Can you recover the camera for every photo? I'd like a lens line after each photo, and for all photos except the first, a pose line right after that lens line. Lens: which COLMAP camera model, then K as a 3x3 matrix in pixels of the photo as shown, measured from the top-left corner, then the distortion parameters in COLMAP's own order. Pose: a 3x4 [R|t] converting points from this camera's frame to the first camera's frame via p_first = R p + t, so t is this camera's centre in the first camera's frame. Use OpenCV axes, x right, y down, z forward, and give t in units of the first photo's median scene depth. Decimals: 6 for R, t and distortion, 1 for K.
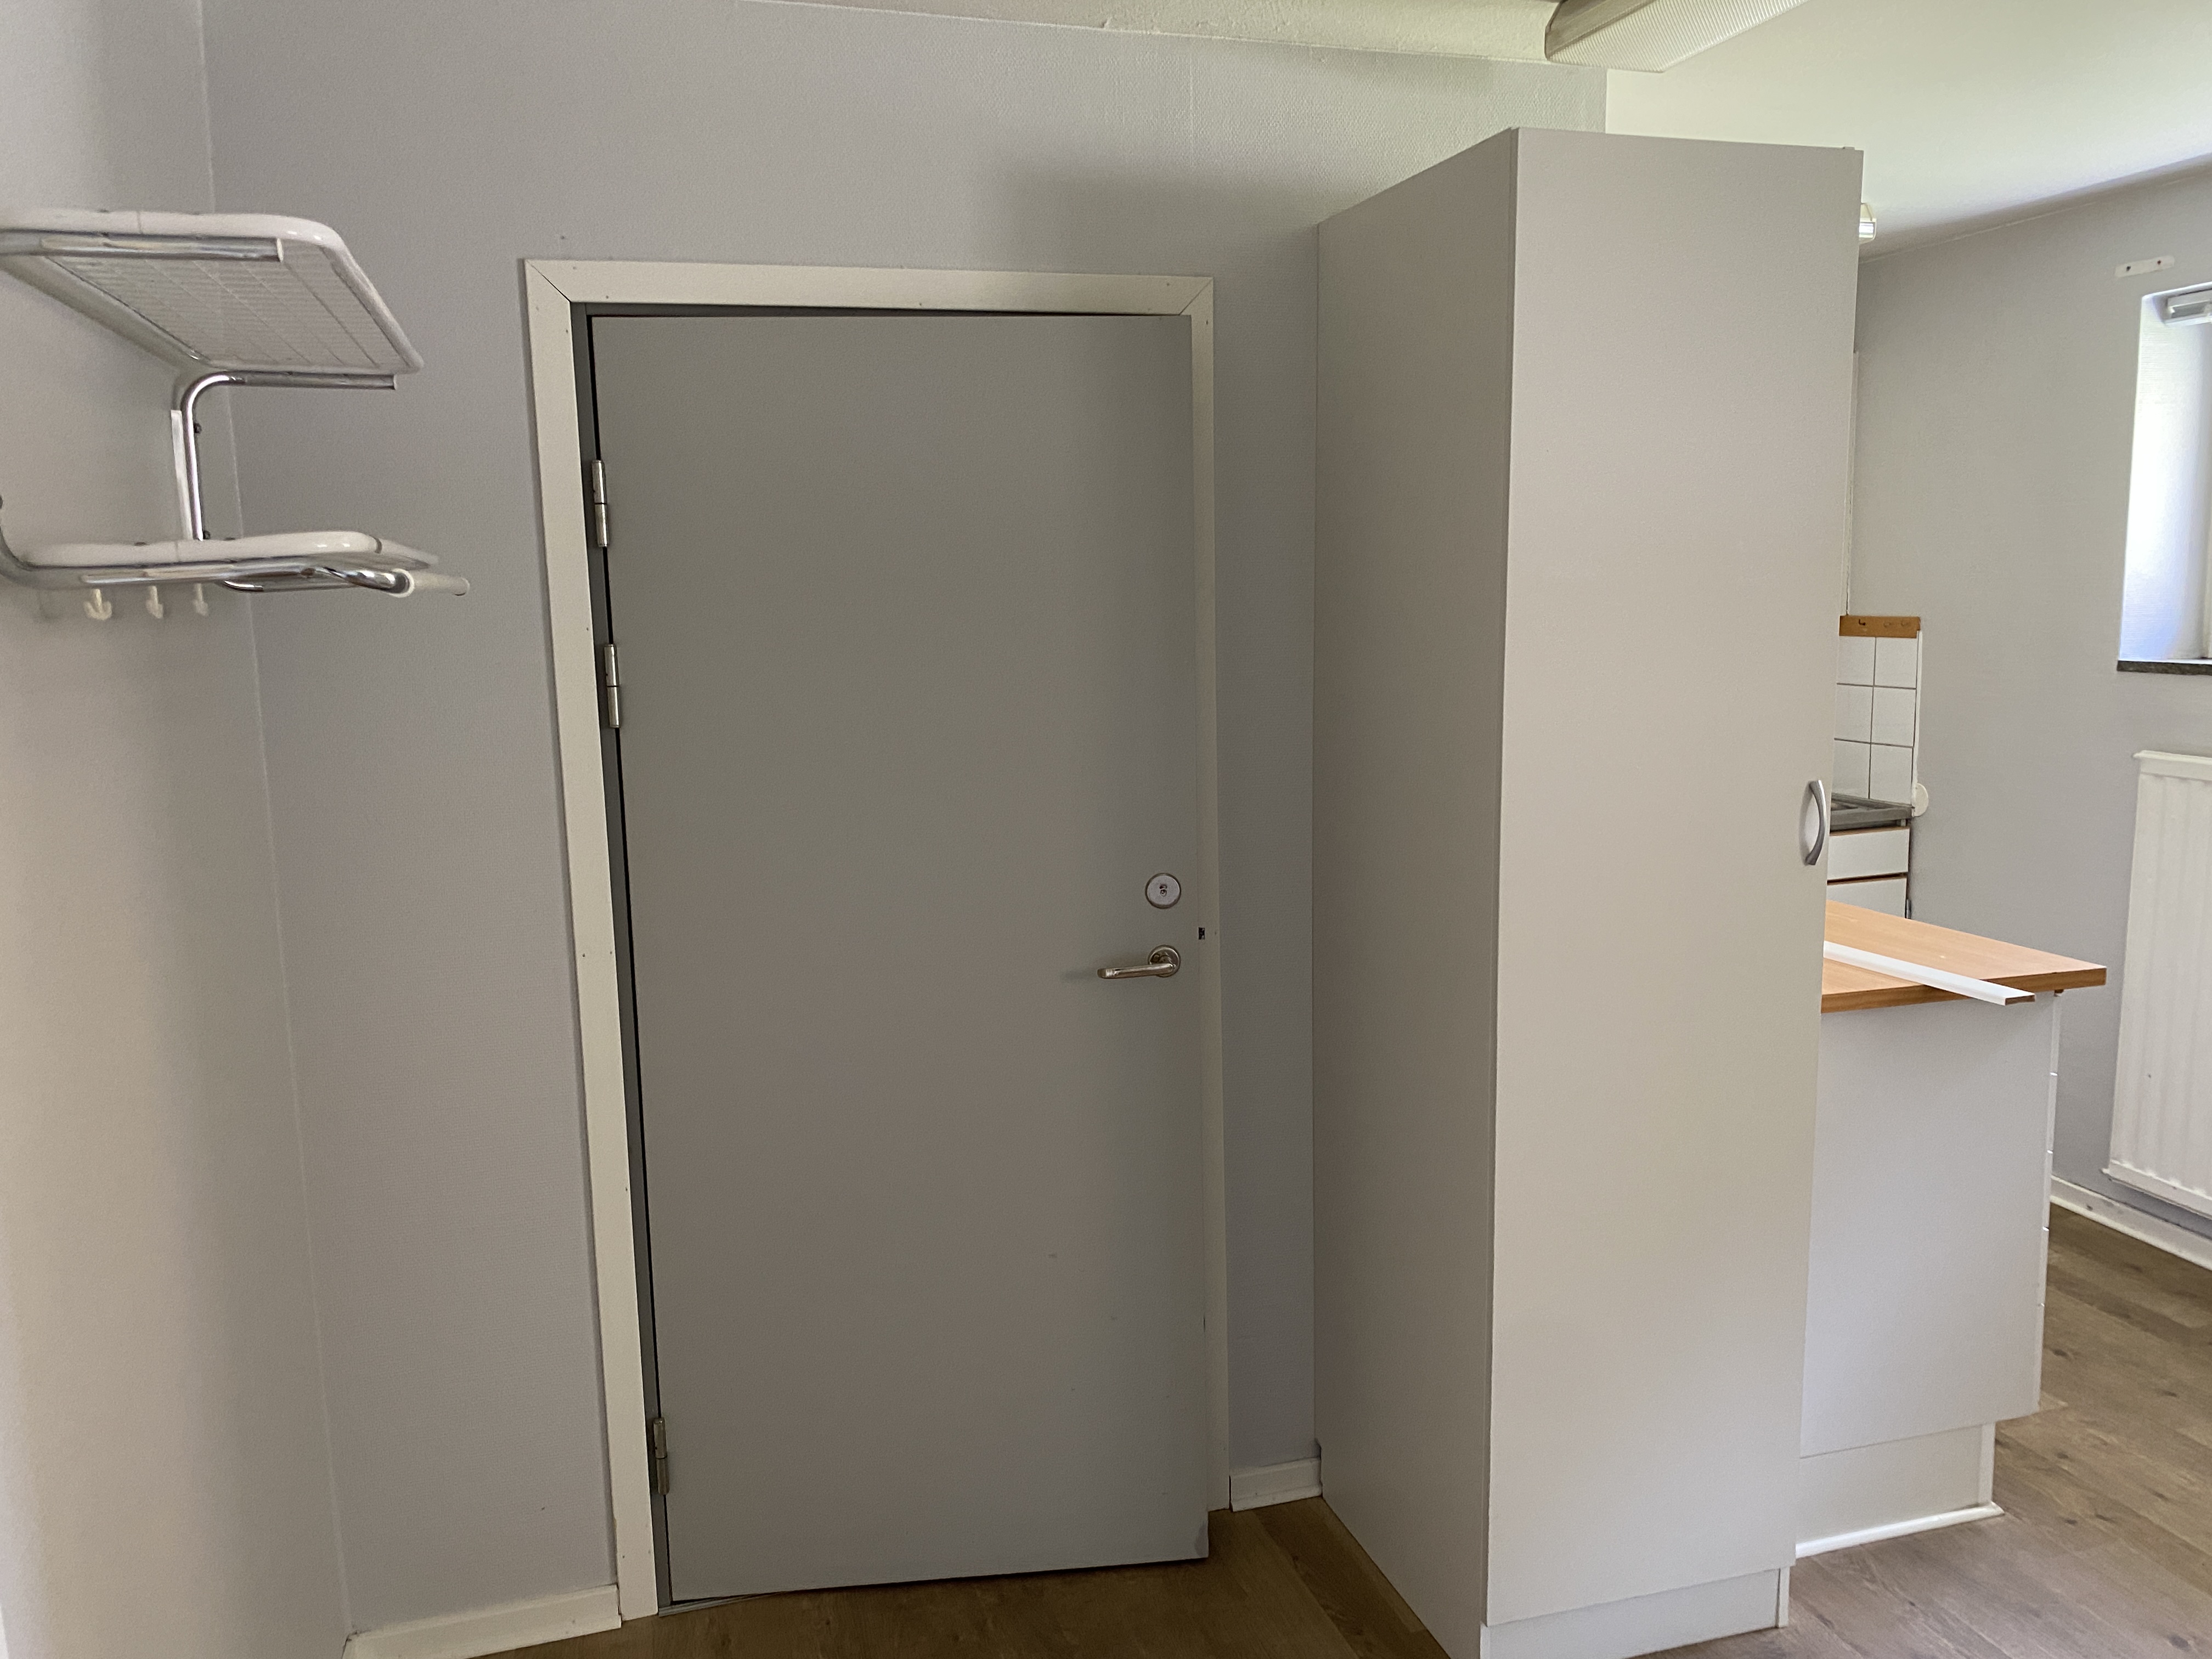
lens RADIAL K [[1694.4, 0, 1107.0], [0, 1694.4, 806.0], [0, 0, 1]] dist [0.002533, 0.001603]
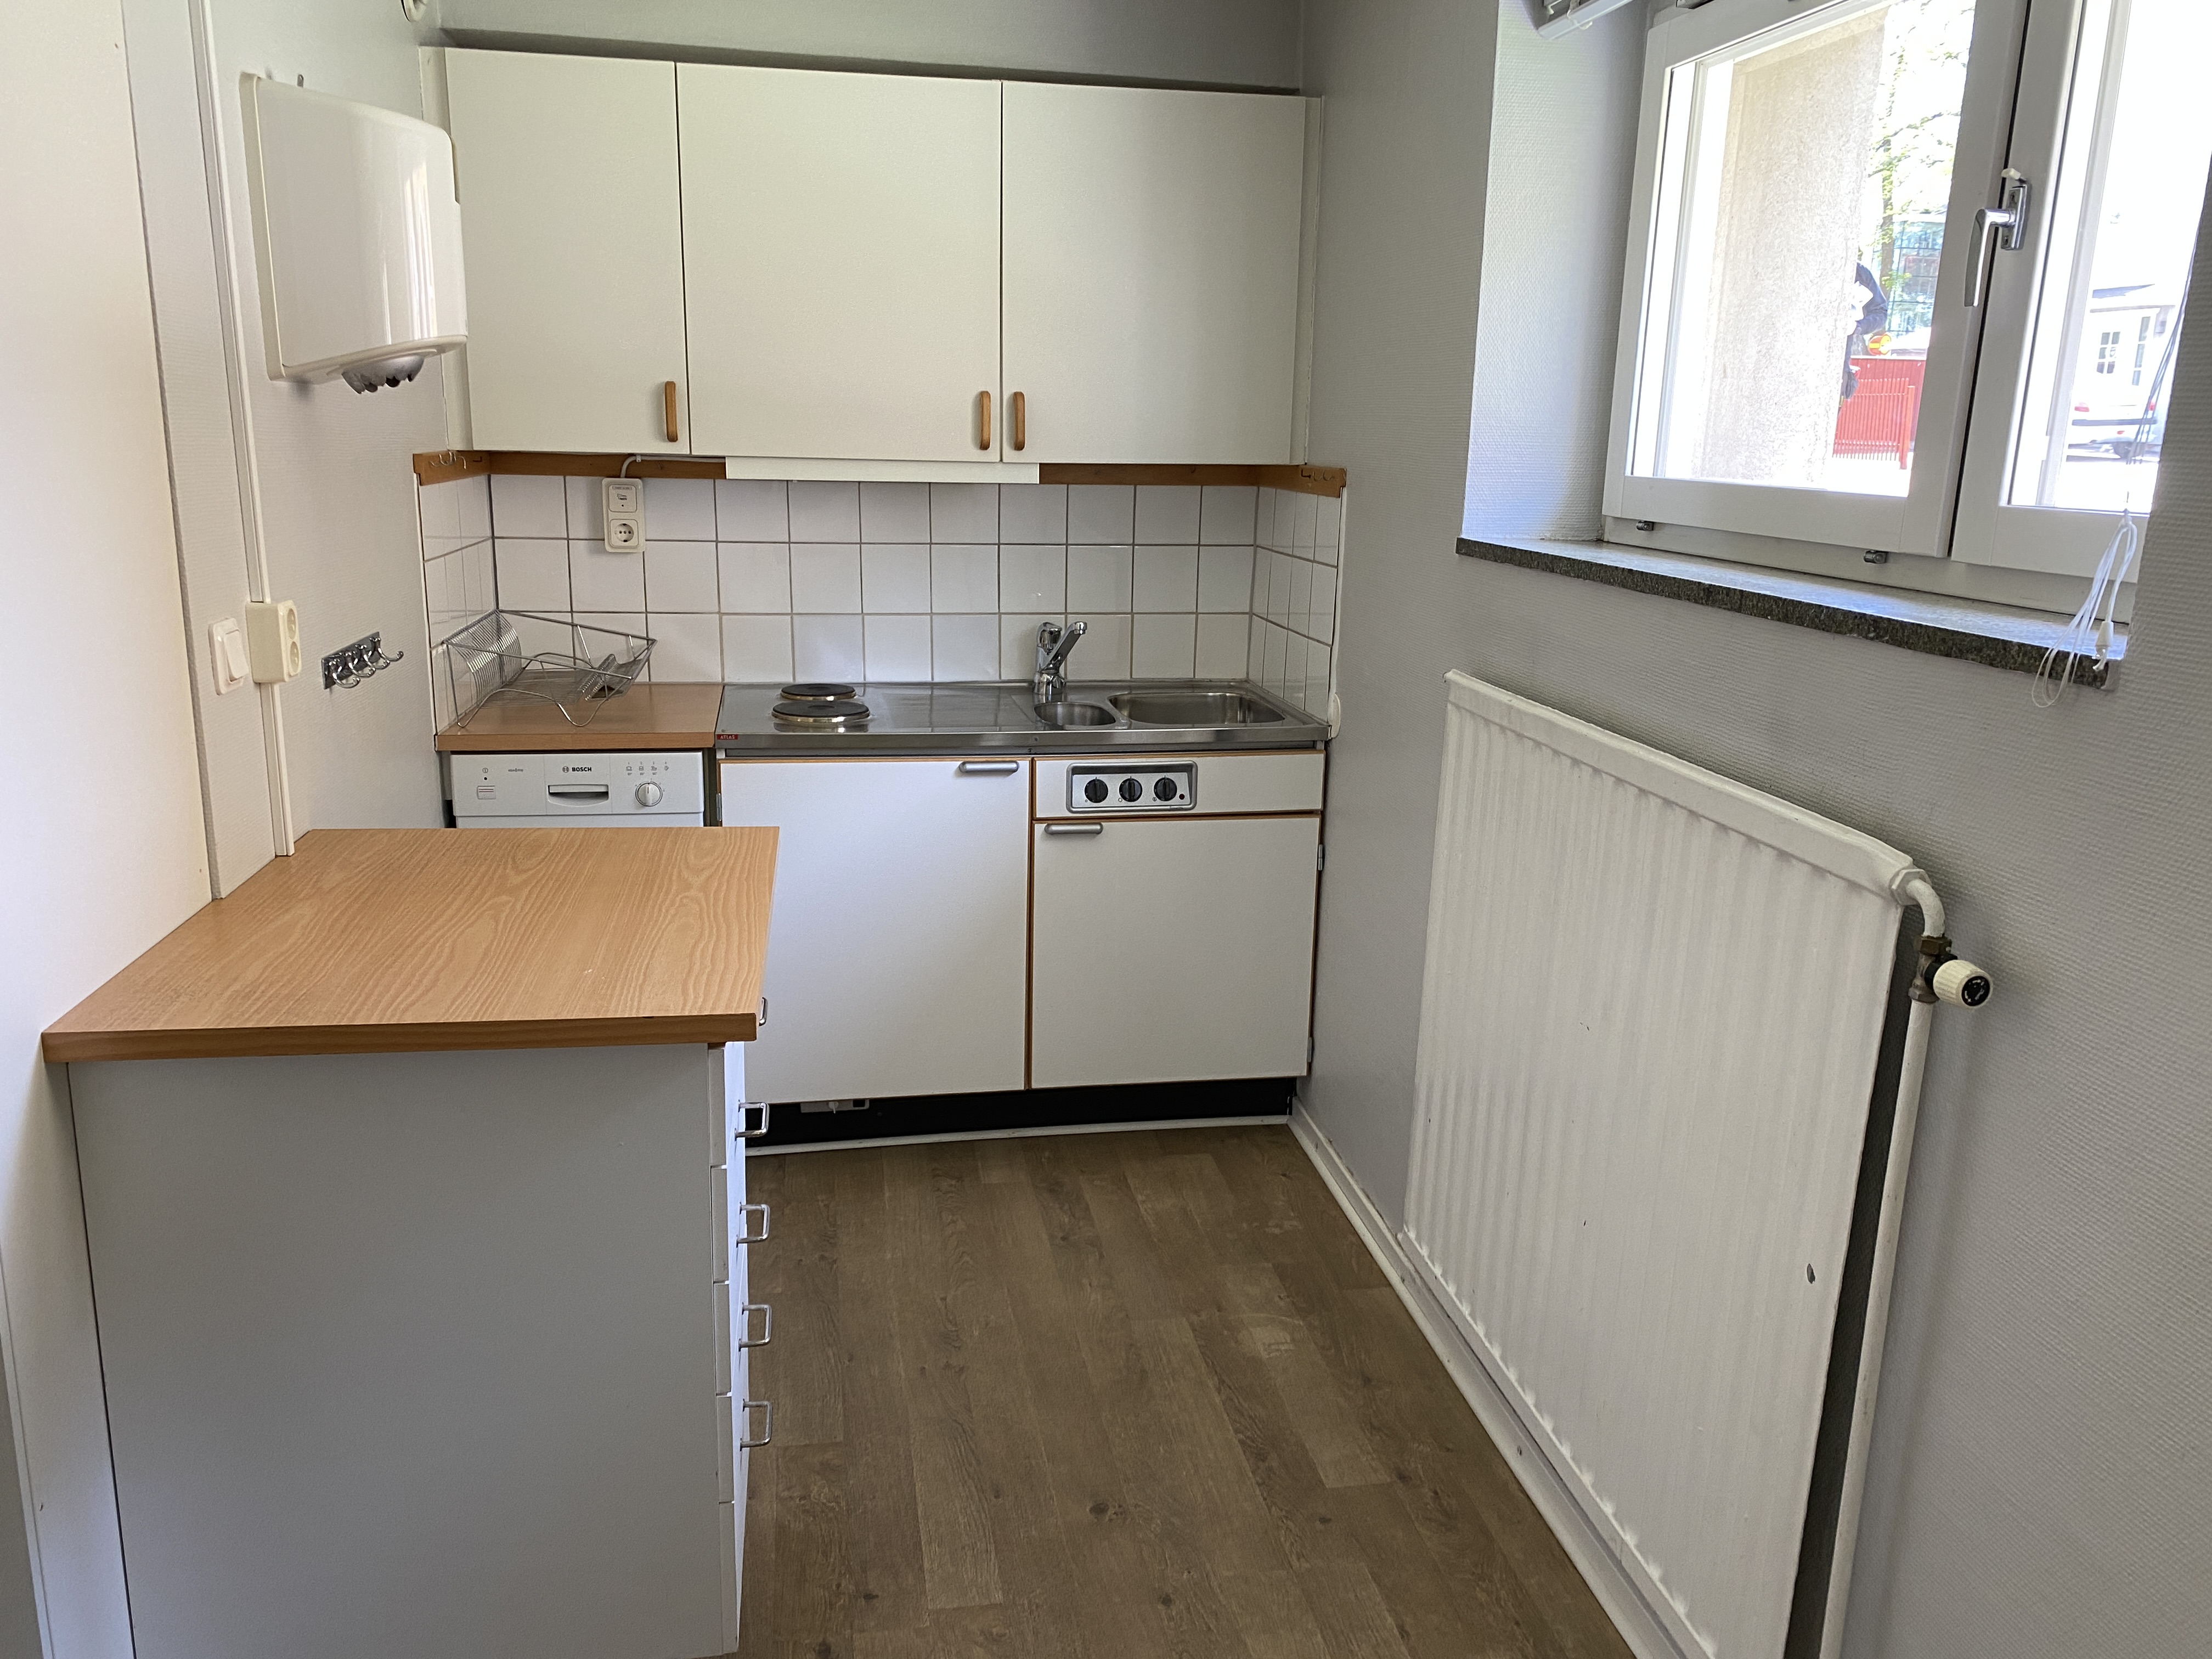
lens RADIAL K [[1672.7, 0, 1106.0], [0, 1672.7, 829.5], [0, 0, 1]] dist [0.006461, 0.000686]
pose [[0.990527, 0.076849, -0.113801, 0.470361], [-0.064477, 0.991985, 0.108669, -0.028099], [0.121240, -0.100302, 0.987543, 0.251962]]
